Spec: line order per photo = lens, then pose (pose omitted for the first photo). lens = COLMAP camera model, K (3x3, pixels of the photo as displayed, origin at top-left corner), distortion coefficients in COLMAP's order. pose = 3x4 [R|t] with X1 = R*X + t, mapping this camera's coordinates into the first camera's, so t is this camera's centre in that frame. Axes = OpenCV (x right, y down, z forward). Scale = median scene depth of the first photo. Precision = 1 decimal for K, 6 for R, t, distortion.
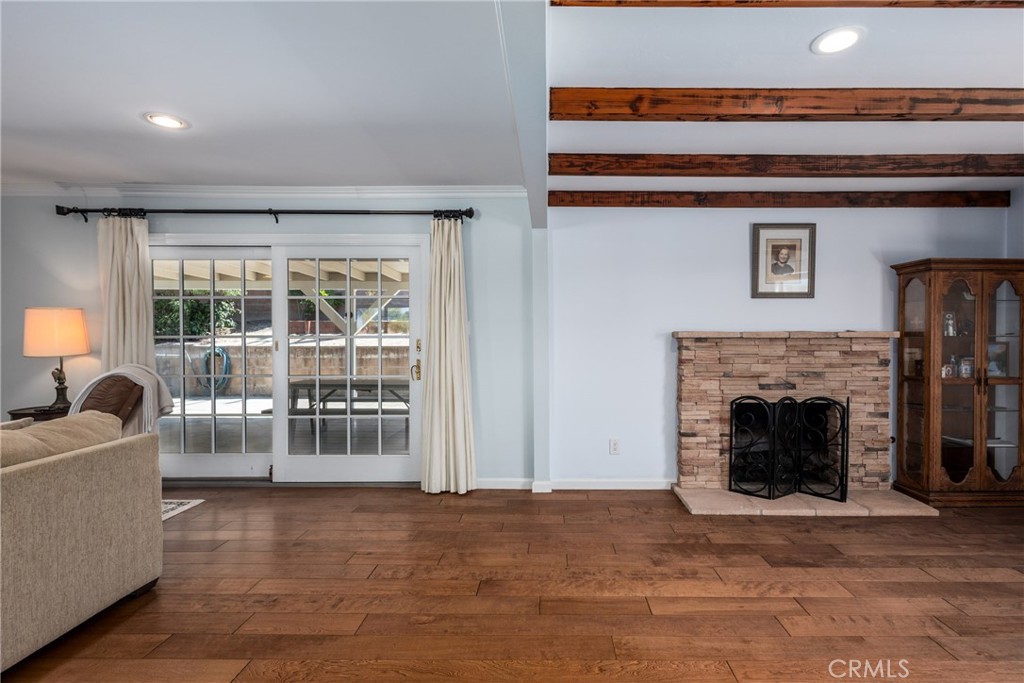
lens RADIAL K [[469.1, 0, 550.5], [0, 469.1, 341.0], [0, 0, 1]] dist [0.007878, -0.001941]
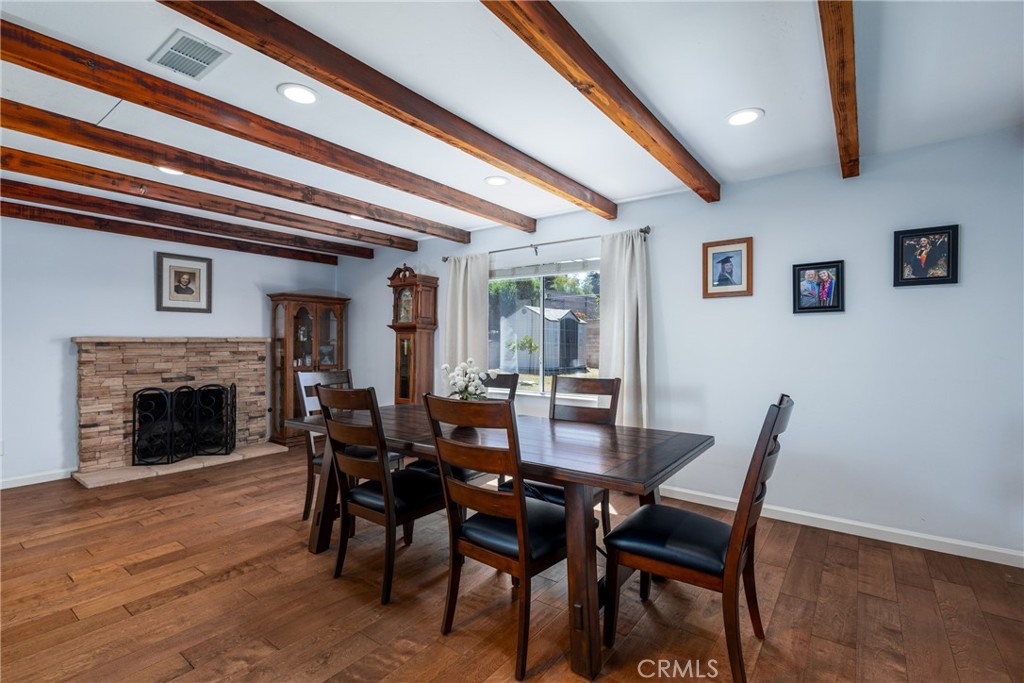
lens RADIAL K [[469.1, 0, 513.7], [0, 469.1, 344.3], [0, 0, 1]] dist [0.007878, -0.001941]
pose [[0.595553, -0.005611, 0.803297, -0.017508], [0.007274, 0.999972, 0.001592, 0.003666], [-0.803283, 0.004895, 0.595577, -0.541364]]
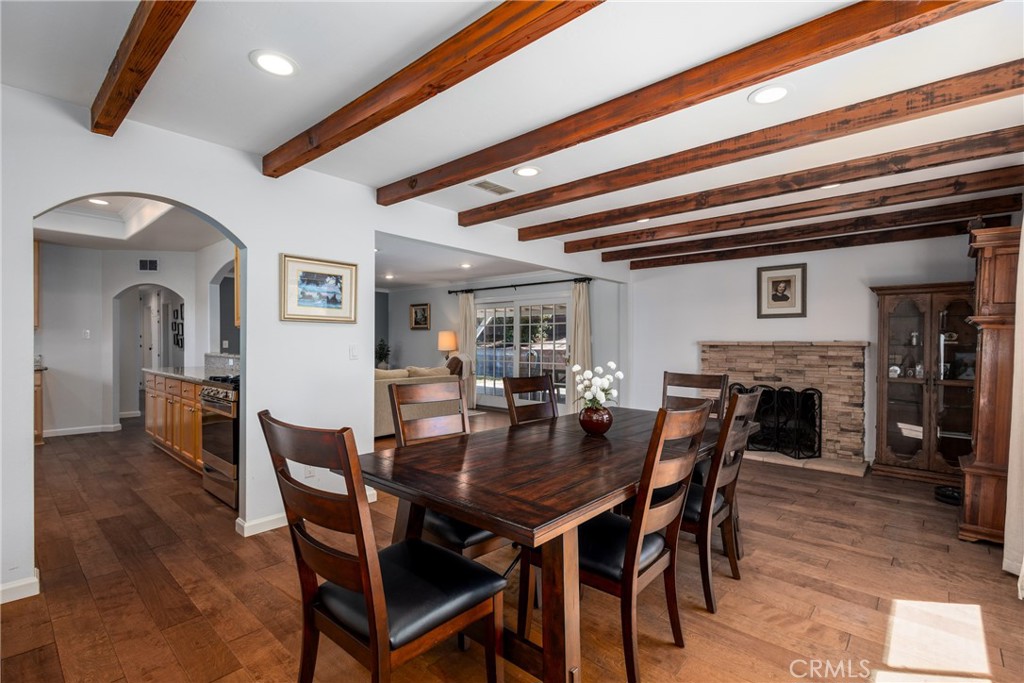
lens RADIAL K [[469.1, 0, 510.1], [0, 469.1, 346.8], [0, 0, 1]] dist [0.007878, -0.001941]
pose [[0.741375, 0.010052, -0.671016, 0.870072], [-0.012486, 0.999921, 0.001184, 0.005084], [0.670975, 0.007501, 0.741442, -0.624669]]
